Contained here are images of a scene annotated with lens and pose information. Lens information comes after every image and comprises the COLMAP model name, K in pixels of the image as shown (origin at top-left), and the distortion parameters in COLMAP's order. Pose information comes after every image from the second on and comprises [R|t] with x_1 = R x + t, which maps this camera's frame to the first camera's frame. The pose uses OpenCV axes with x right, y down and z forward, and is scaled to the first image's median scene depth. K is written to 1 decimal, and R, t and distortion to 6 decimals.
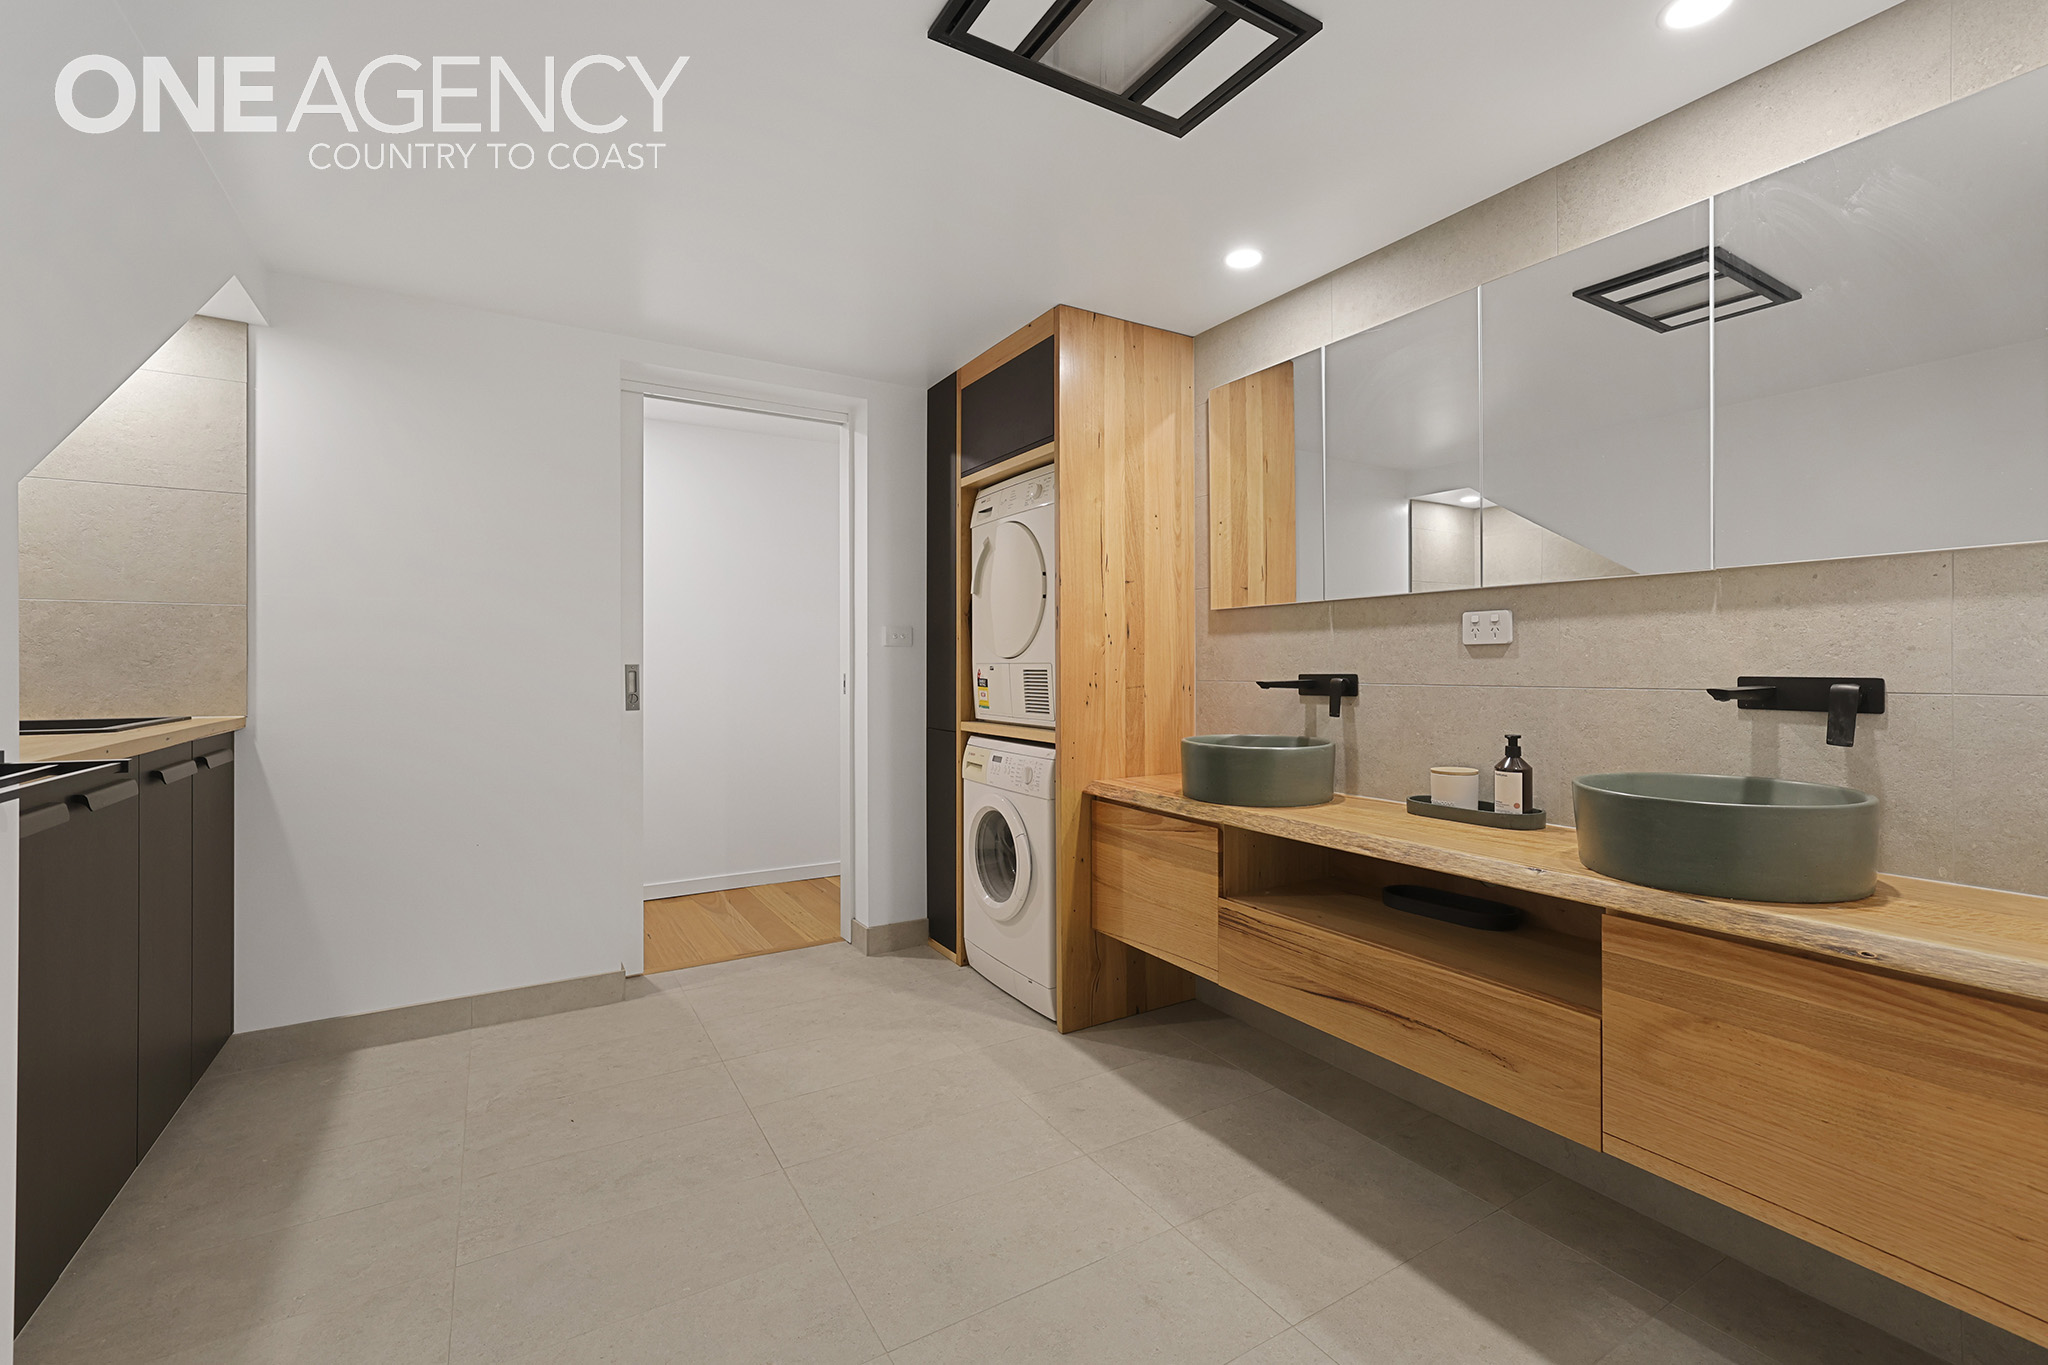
lens RADIAL K [[865.5, 0, 1032.6], [0, 865.5, 675.7], [0, 0, 1]] dist [-0.010714, 0.000119]
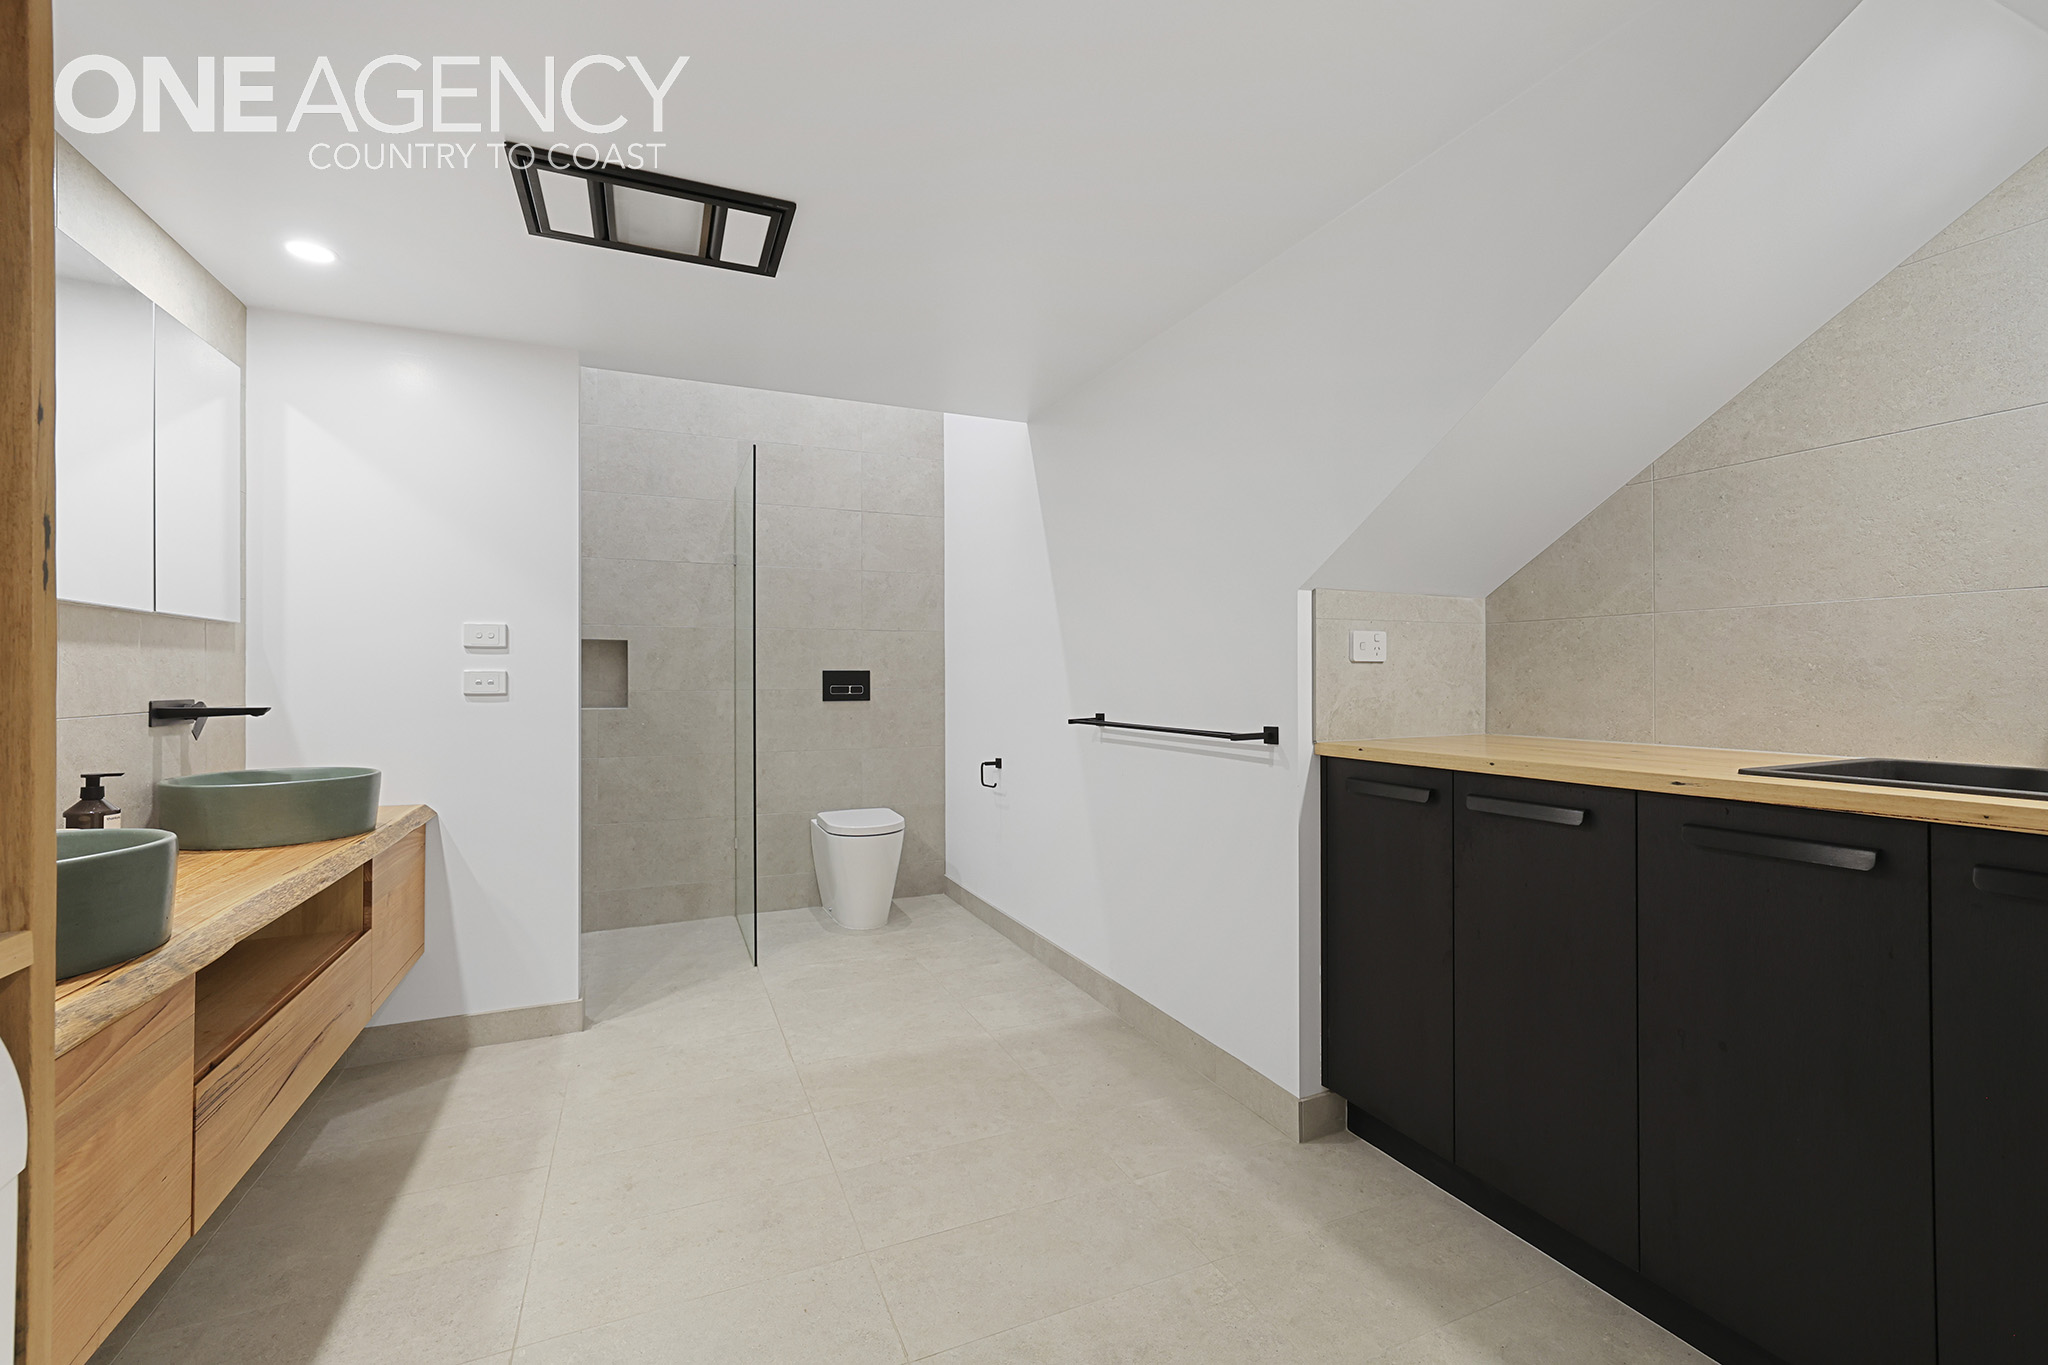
lens RADIAL K [[865.5, 0, 1032.6], [0, 865.5, 675.7], [0, 0, 1]] dist [-0.010714, 0.000119]
pose [[-0.991876, 0.001408, 0.127201, -0.563166], [0.002381, 0.999969, 0.007502, -0.038368], [-0.127186, 0.007744, -0.991849, 1.972796]]
